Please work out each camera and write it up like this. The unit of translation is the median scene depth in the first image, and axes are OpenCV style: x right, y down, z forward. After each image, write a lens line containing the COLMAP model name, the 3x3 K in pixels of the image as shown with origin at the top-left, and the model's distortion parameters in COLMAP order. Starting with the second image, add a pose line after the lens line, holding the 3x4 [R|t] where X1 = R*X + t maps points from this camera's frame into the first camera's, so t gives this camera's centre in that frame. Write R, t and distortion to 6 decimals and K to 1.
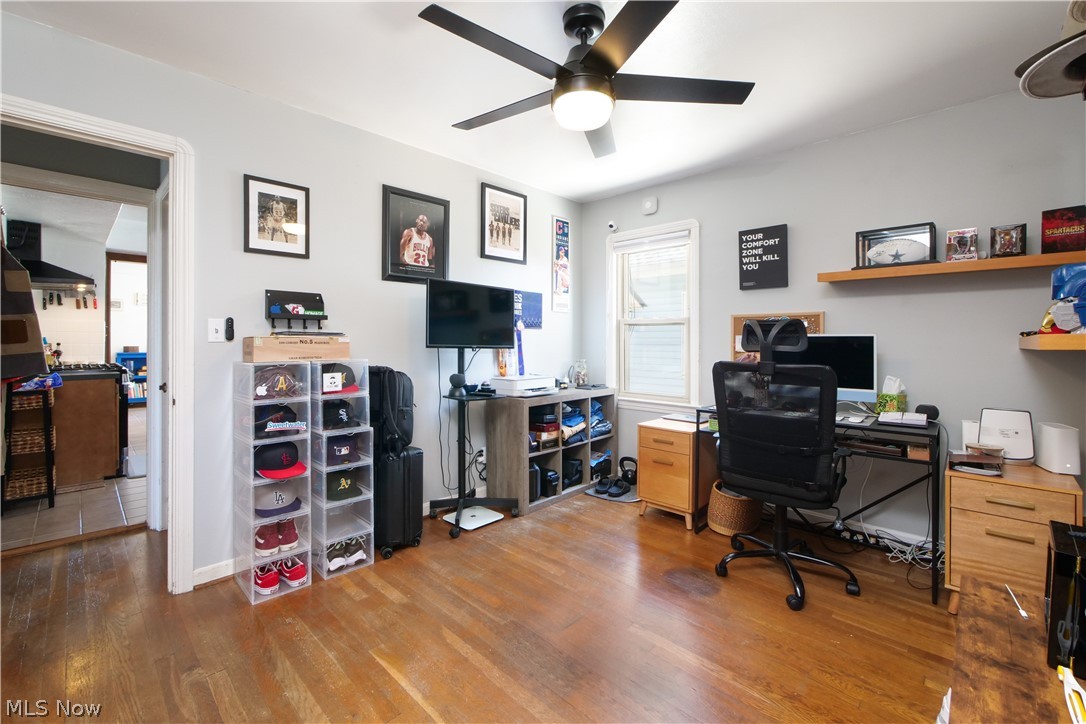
lens RADIAL K [[460.6, 0, 542.0], [0, 460.6, 348.5], [0, 0, 1]] dist [-0.005658, -0.000212]
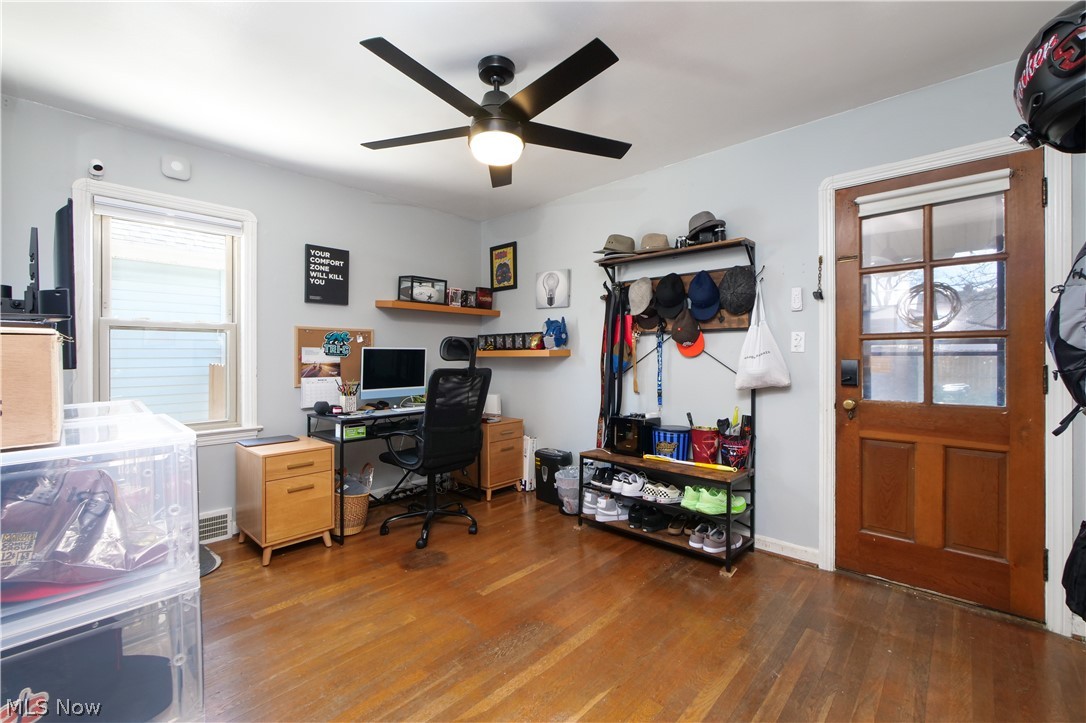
lens RADIAL K [[460.6, 0, 542.0], [0, 460.6, 348.0], [0, 0, 1]] dist [-0.005658, -0.000212]
pose [[-0.022115, 0.005353, 0.999741, -0.623702], [0.010014, 0.999937, -0.005133, -0.016445], [-0.999705, 0.009898, -0.022167, 0.534652]]
